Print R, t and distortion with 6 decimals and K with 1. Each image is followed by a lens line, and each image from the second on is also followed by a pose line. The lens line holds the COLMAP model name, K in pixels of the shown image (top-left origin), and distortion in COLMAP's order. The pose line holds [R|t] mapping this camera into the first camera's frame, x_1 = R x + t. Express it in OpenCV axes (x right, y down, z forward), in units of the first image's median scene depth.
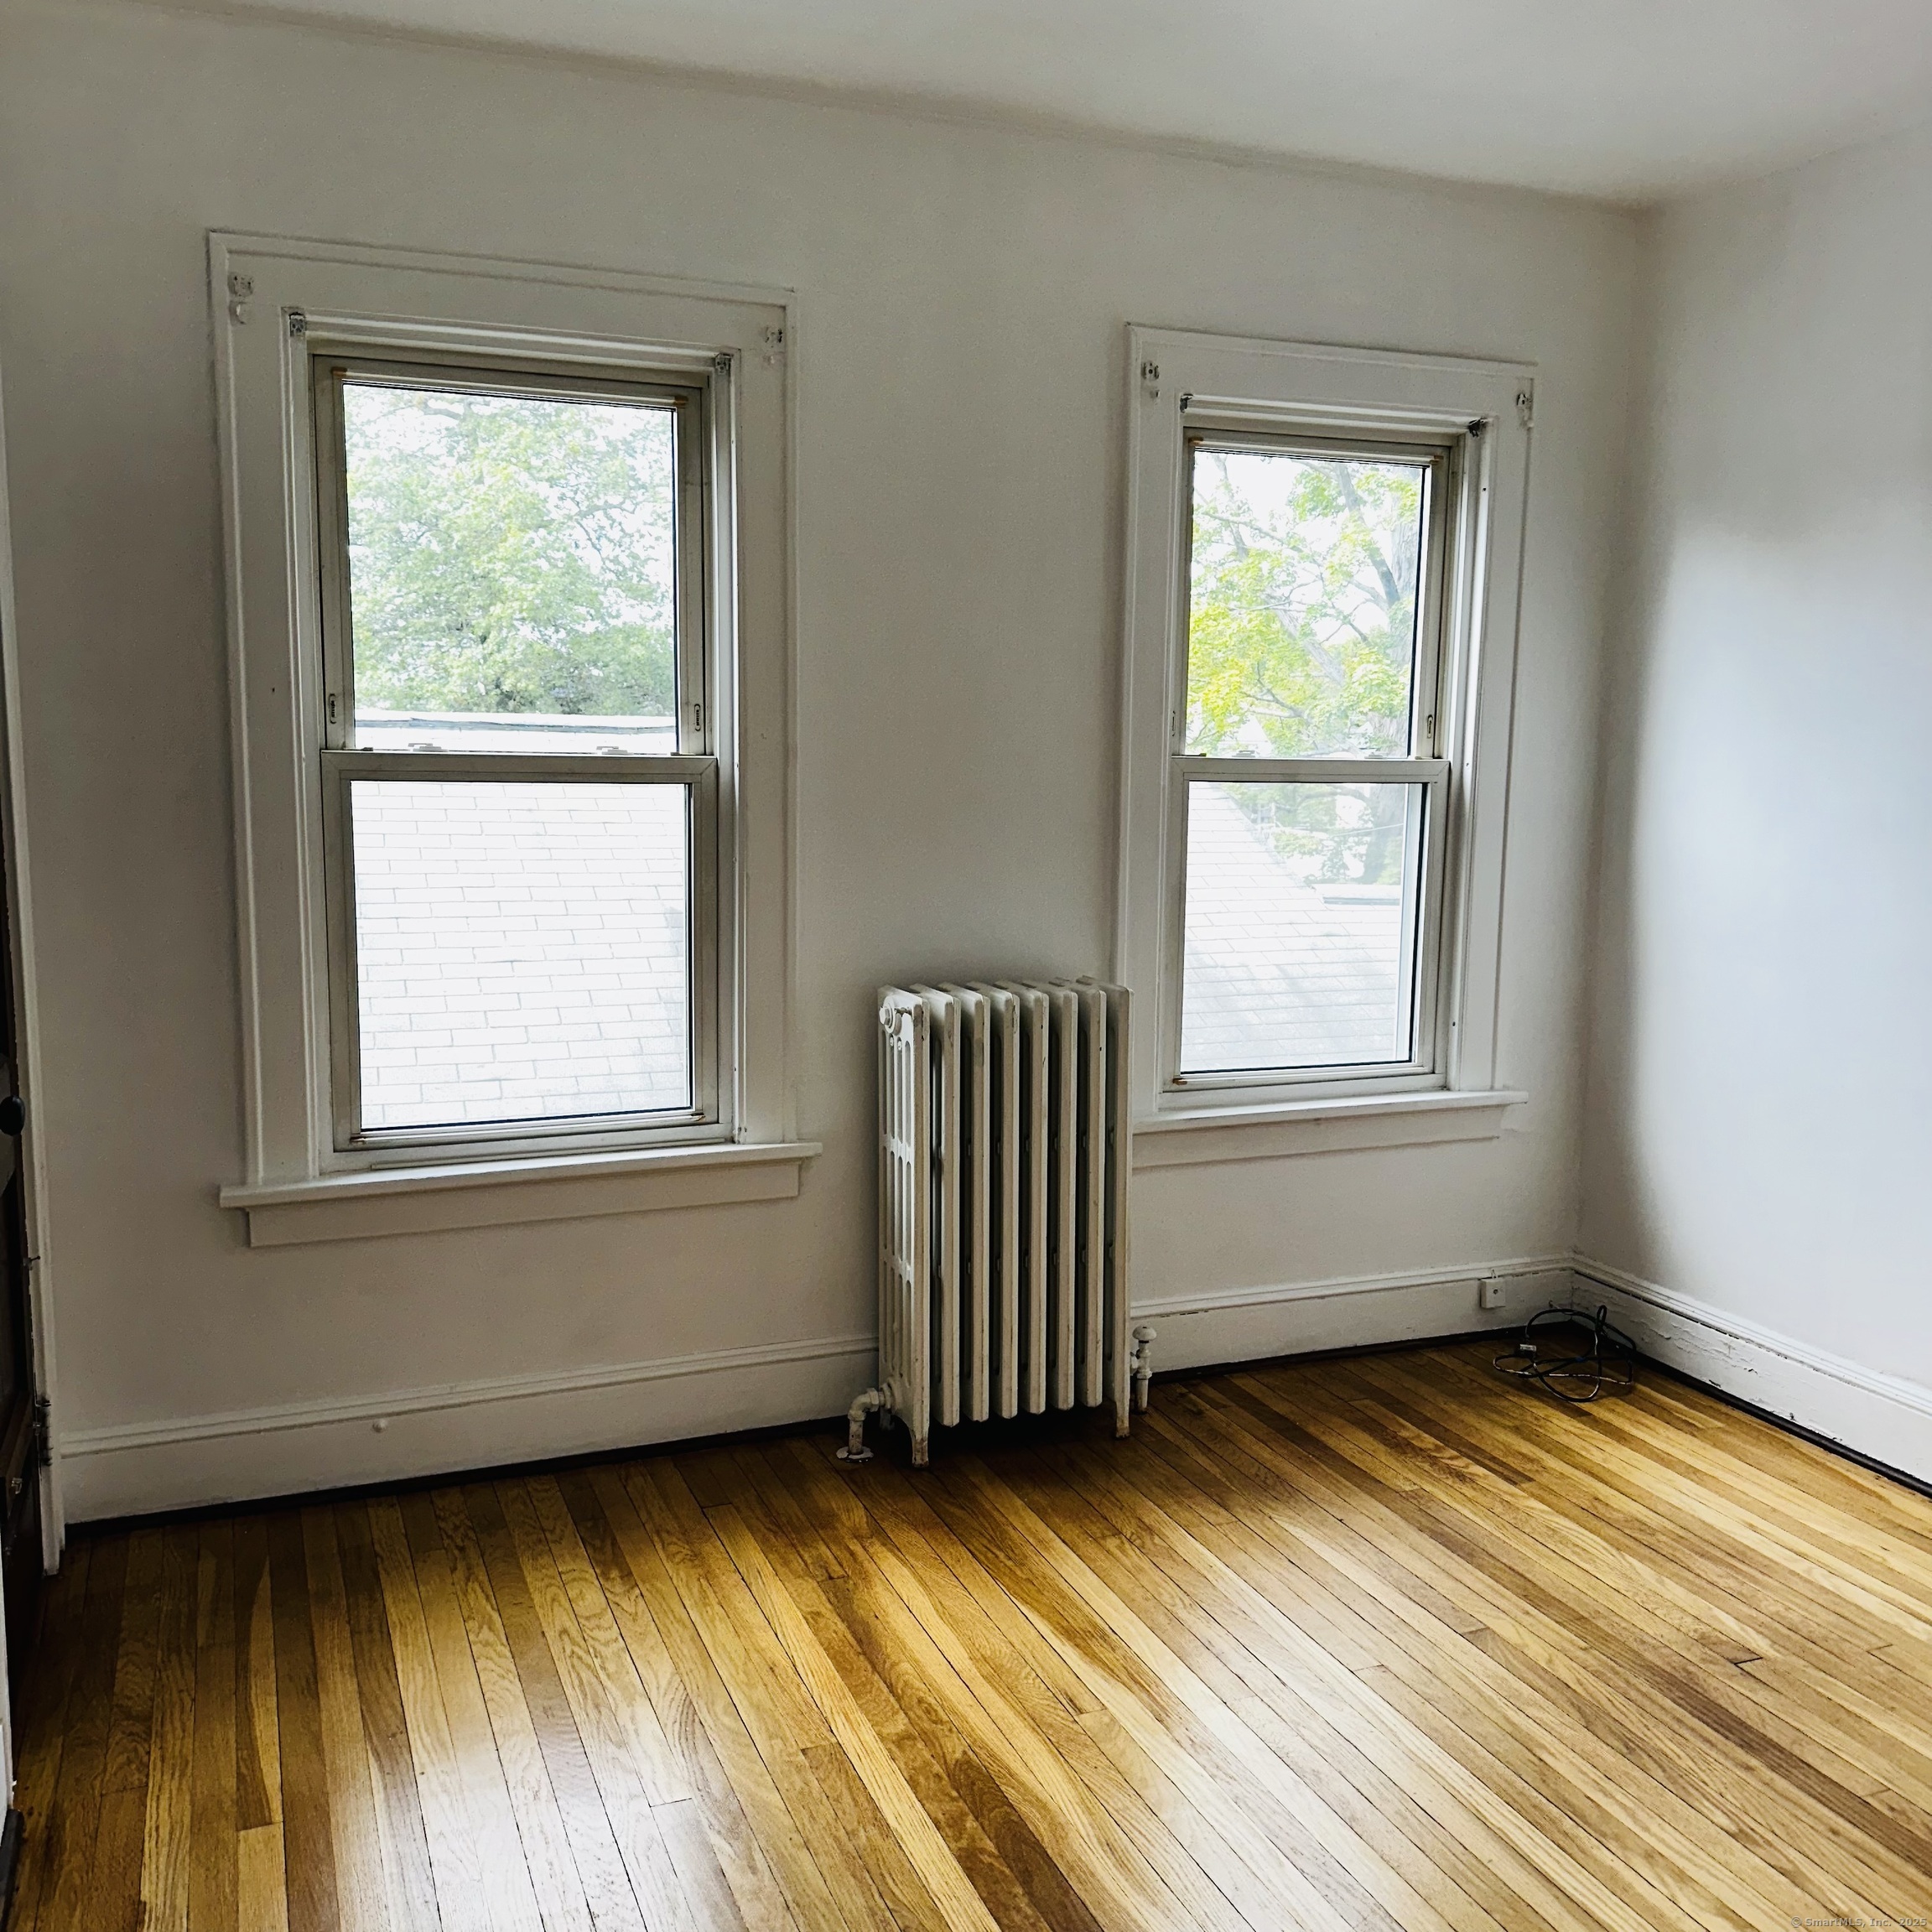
lens RADIAL K [[1810.5, 0, 959.1], [0, 1810.5, 948.3], [0, 0, 1]] dist [0.018170, 0.000000]
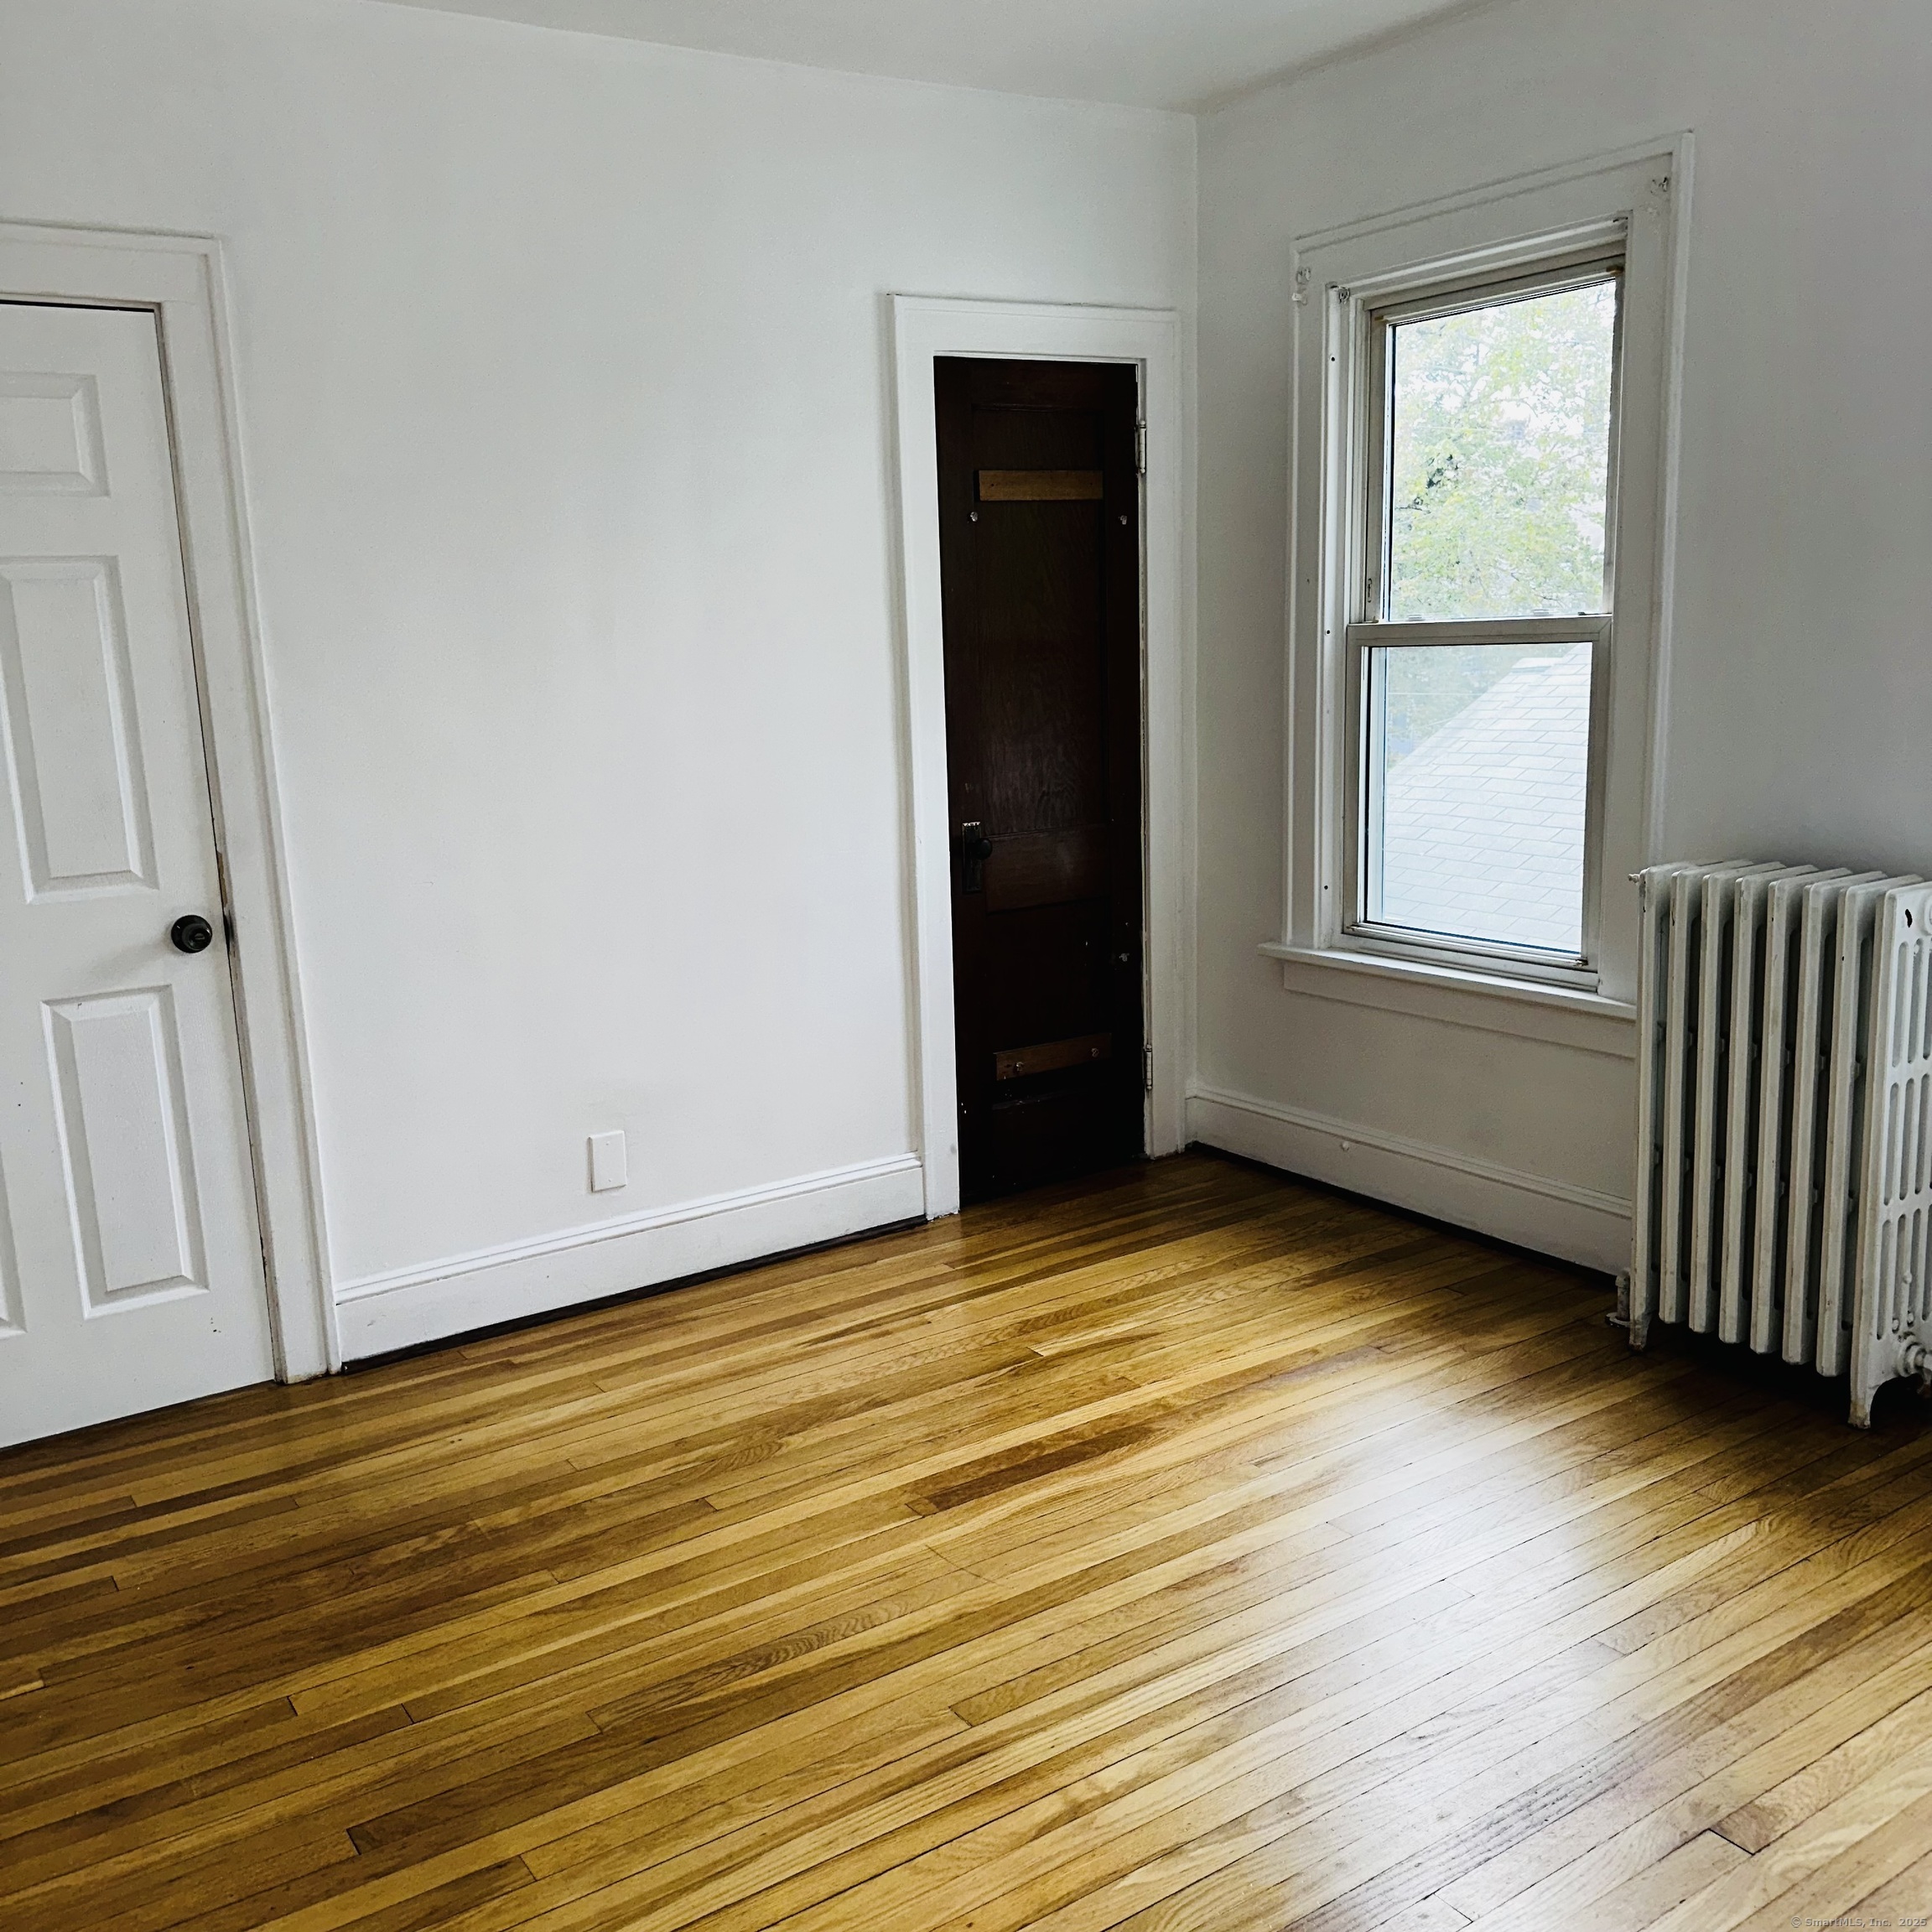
lens RADIAL K [[1810.5, 0, 956.8], [0, 1810.5, 977.1], [0, 0, 1]] dist [0.018170, 0.000000]
pose [[0.213658, 0.170098, -0.961986, 0.881824], [-0.081673, 0.984387, 0.155919, -0.038690], [0.973489, 0.045255, 0.224214, 0.443056]]
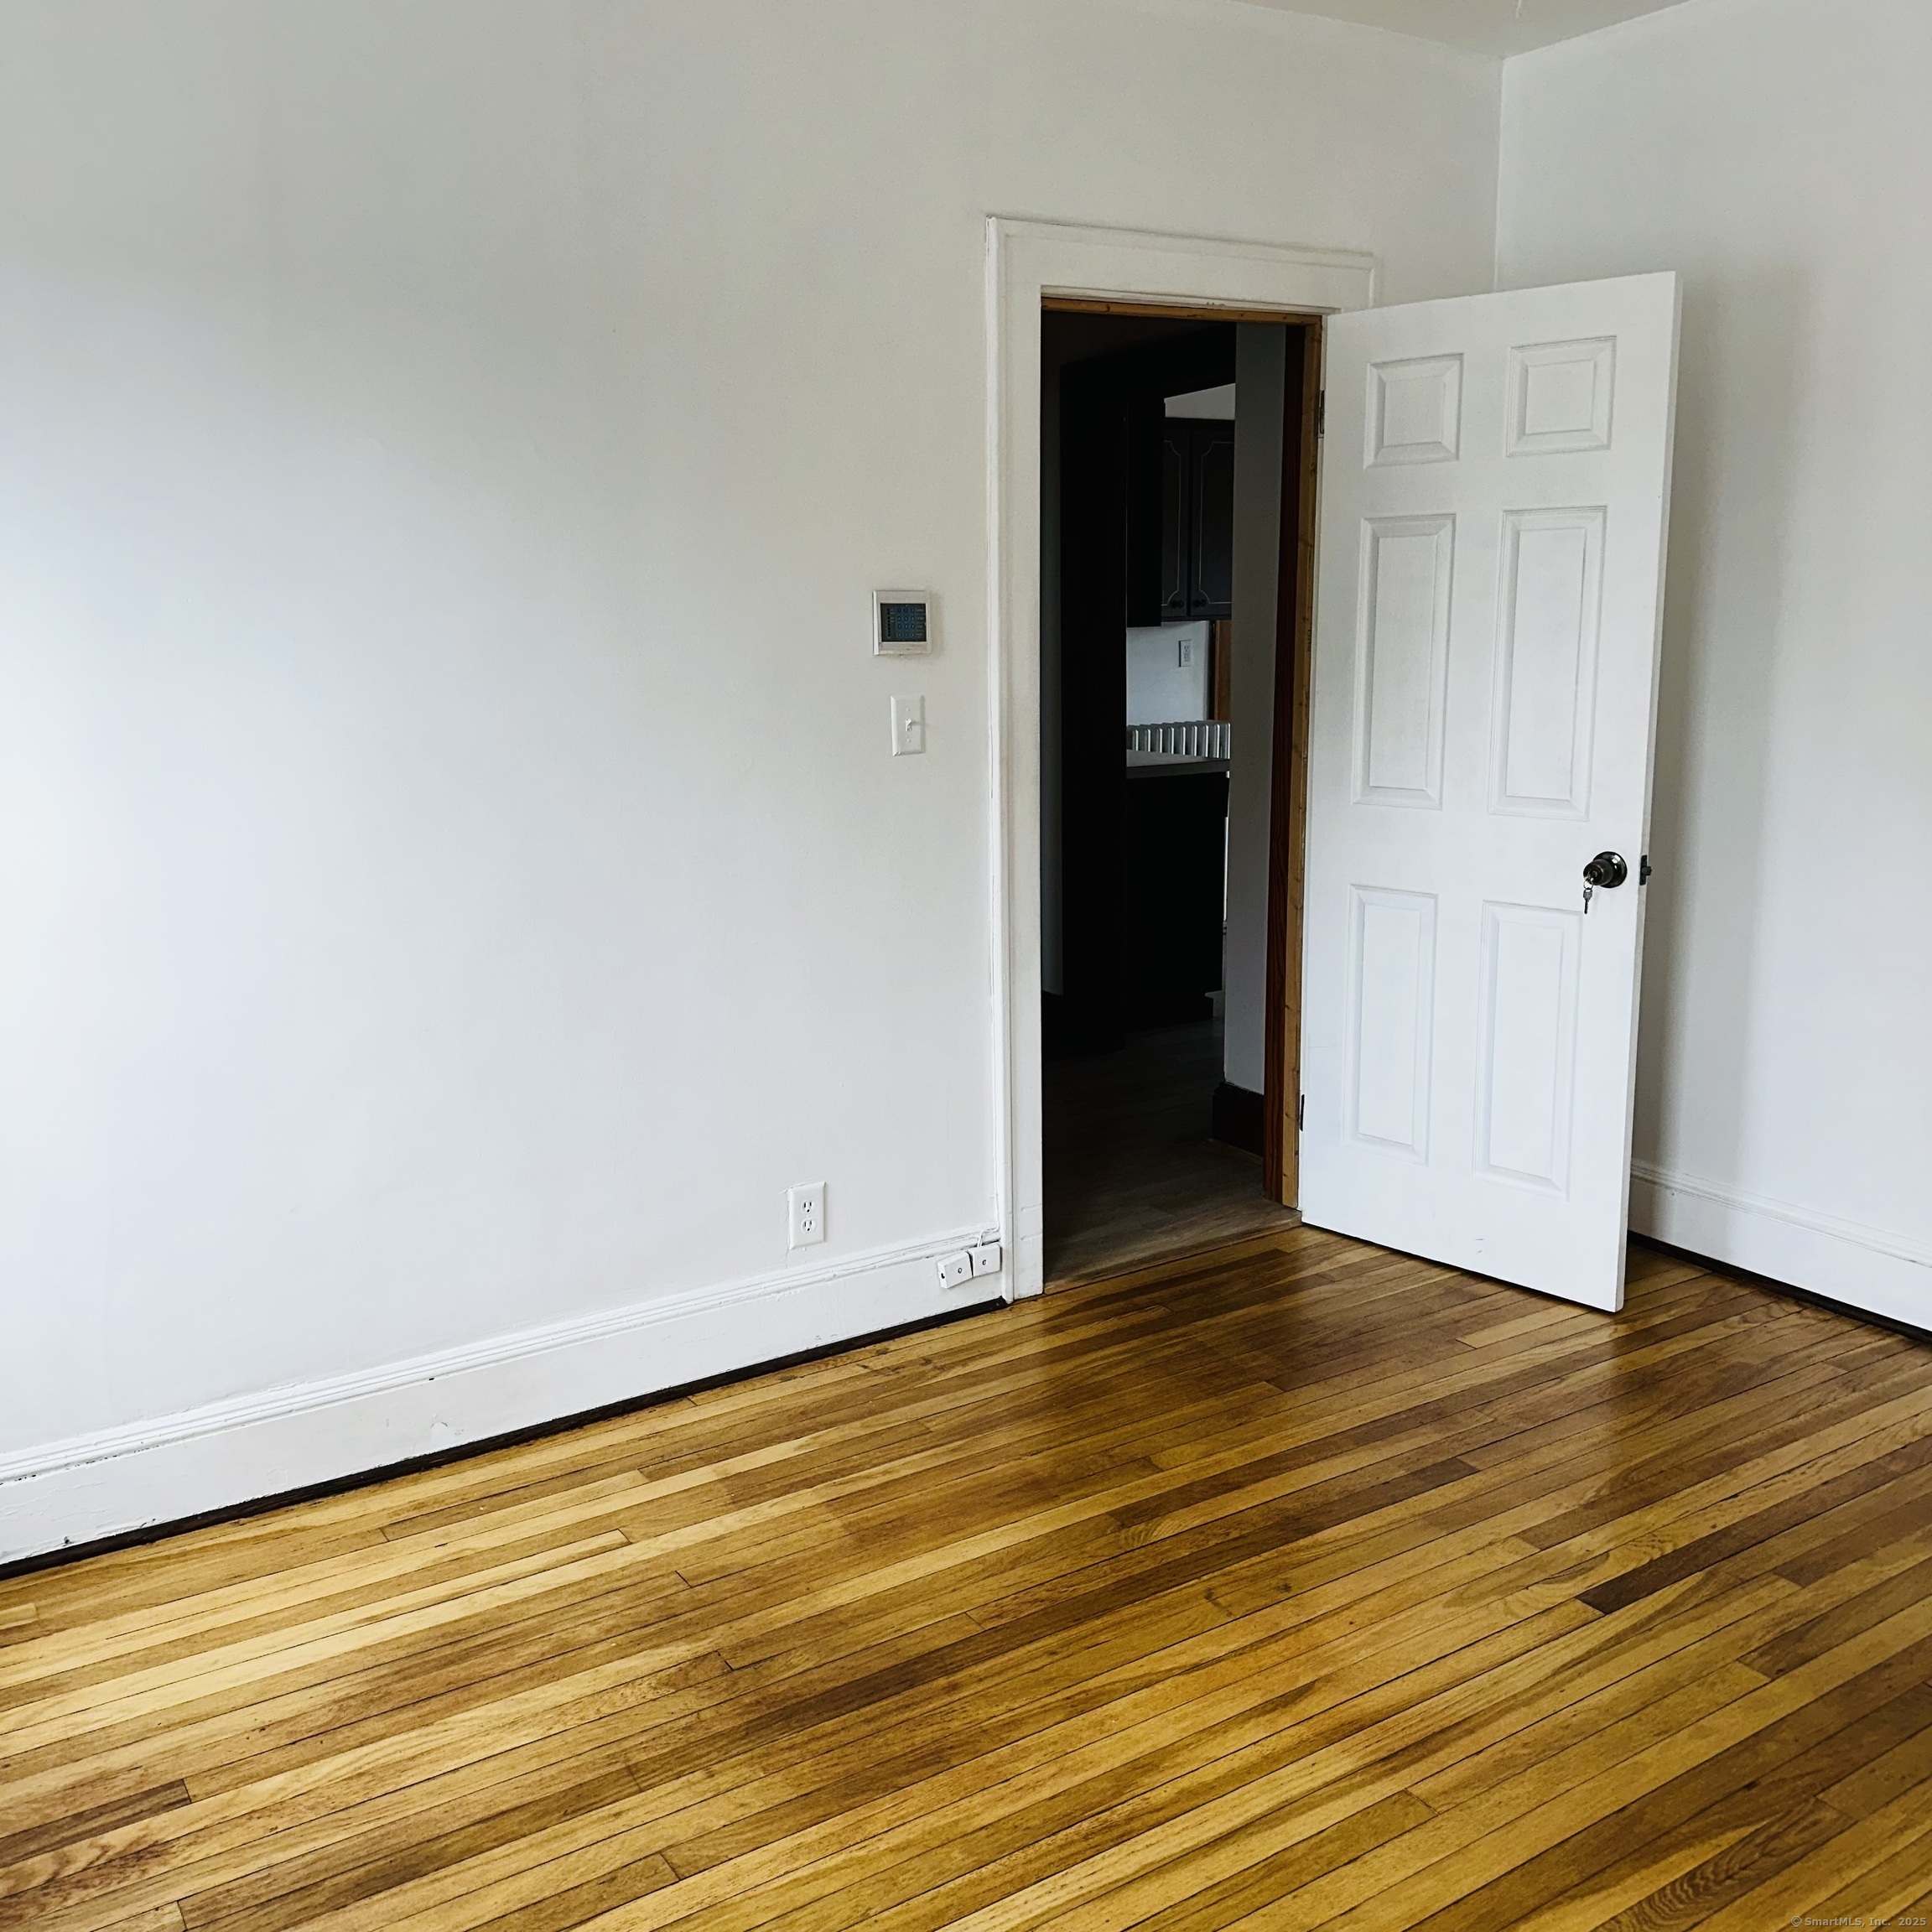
lens RADIAL K [[1810.5, 0, 968.2], [0, 1810.5, 964.8], [0, 0, 1]] dist [0.018170, 0.000000]
pose [[-0.198072, -0.190775, 0.961443, -0.319207], [0.123469, 0.968207, 0.217554, -0.095587], [-0.972380, 0.161800, -0.168220, 0.846011]]
